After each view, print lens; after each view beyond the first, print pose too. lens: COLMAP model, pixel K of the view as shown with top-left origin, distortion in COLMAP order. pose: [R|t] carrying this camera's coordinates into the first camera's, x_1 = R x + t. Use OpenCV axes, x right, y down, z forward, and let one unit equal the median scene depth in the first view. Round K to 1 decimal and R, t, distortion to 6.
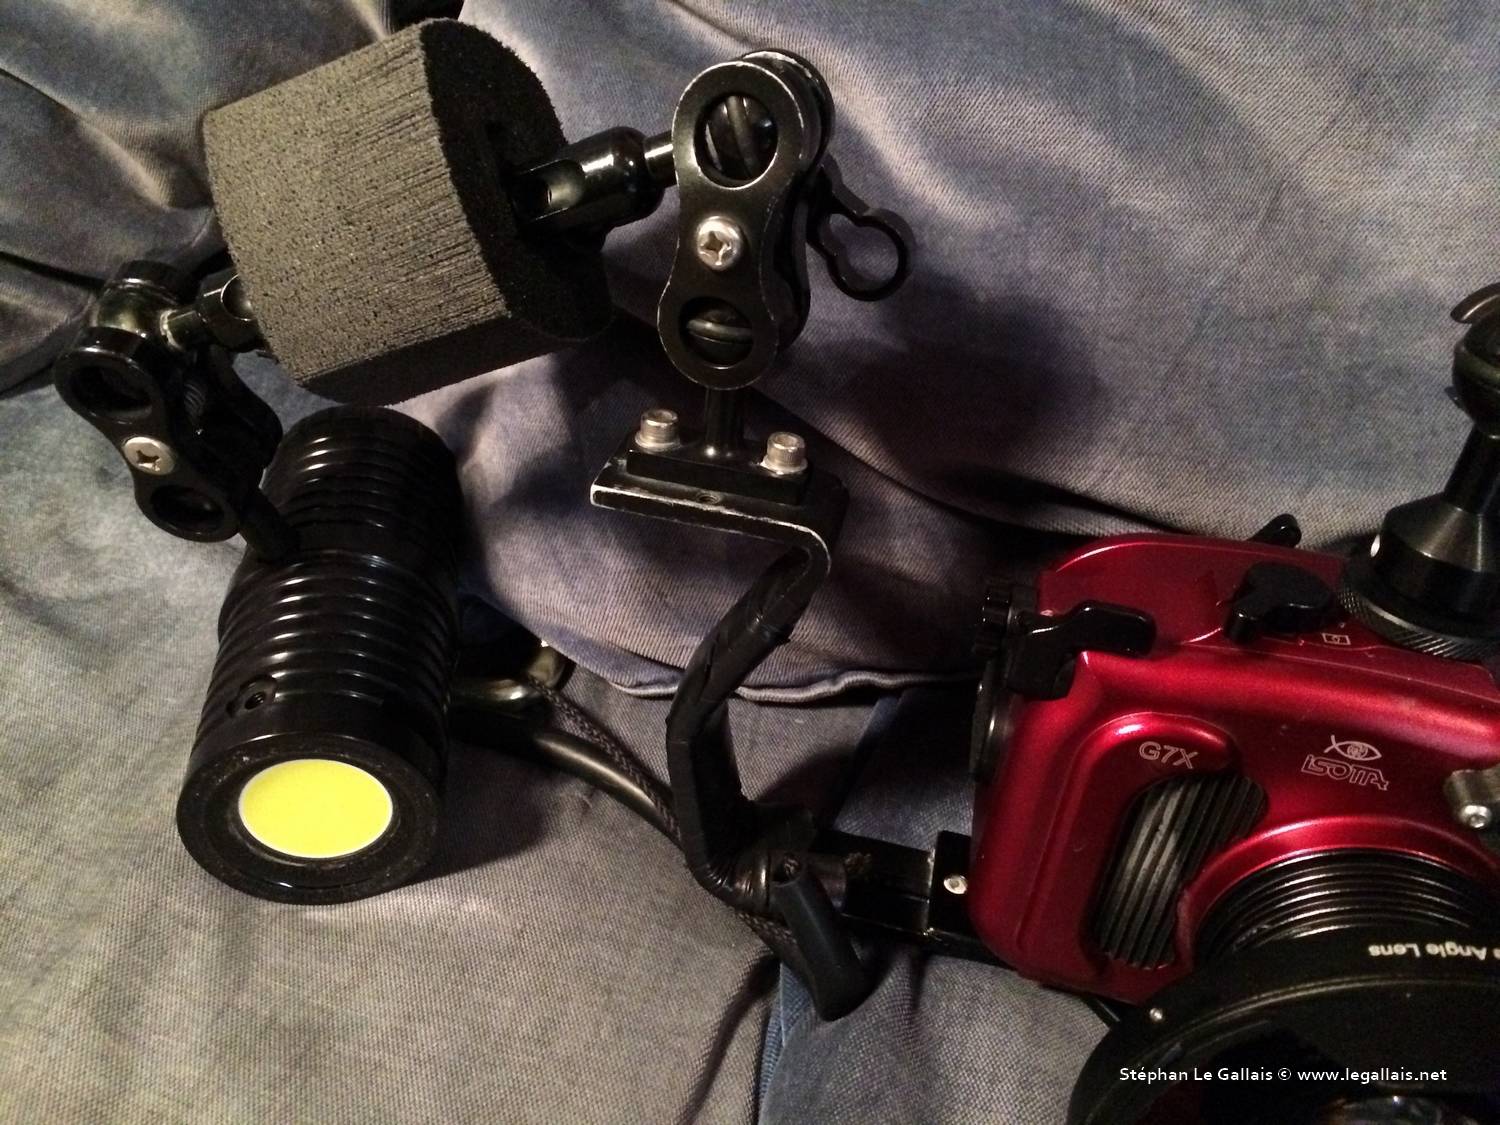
lens RADIAL K [[1260.6, 0, 749.1], [0, 1260.6, 557.6], [0, 0, 1]] dist [0.061924, -0.088898]
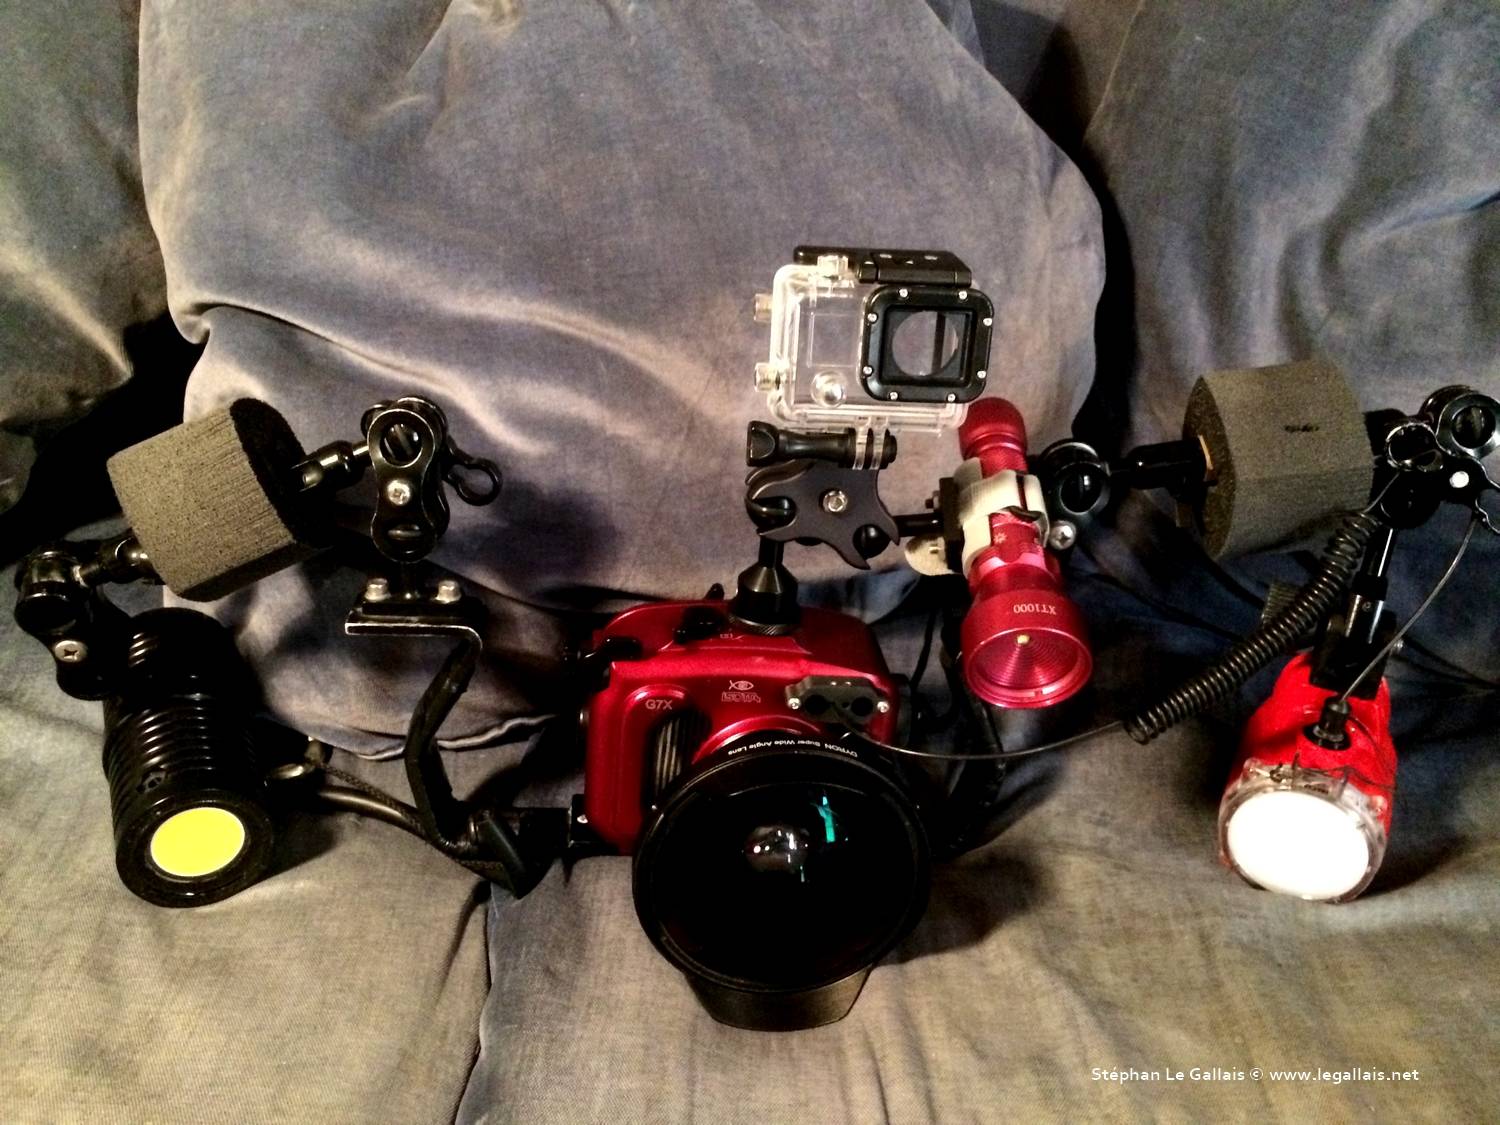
lens RADIAL K [[1260.6, 0, 735.6], [0, 1260.6, 557.2], [0, 0, 1]] dist [0.061924, -0.088898]
pose [[0.956190, -0.147237, 0.253027, -0.028707], [0.175147, 0.980285, -0.091454, 0.103940], [-0.234574, 0.131764, 0.963127, -0.834516]]
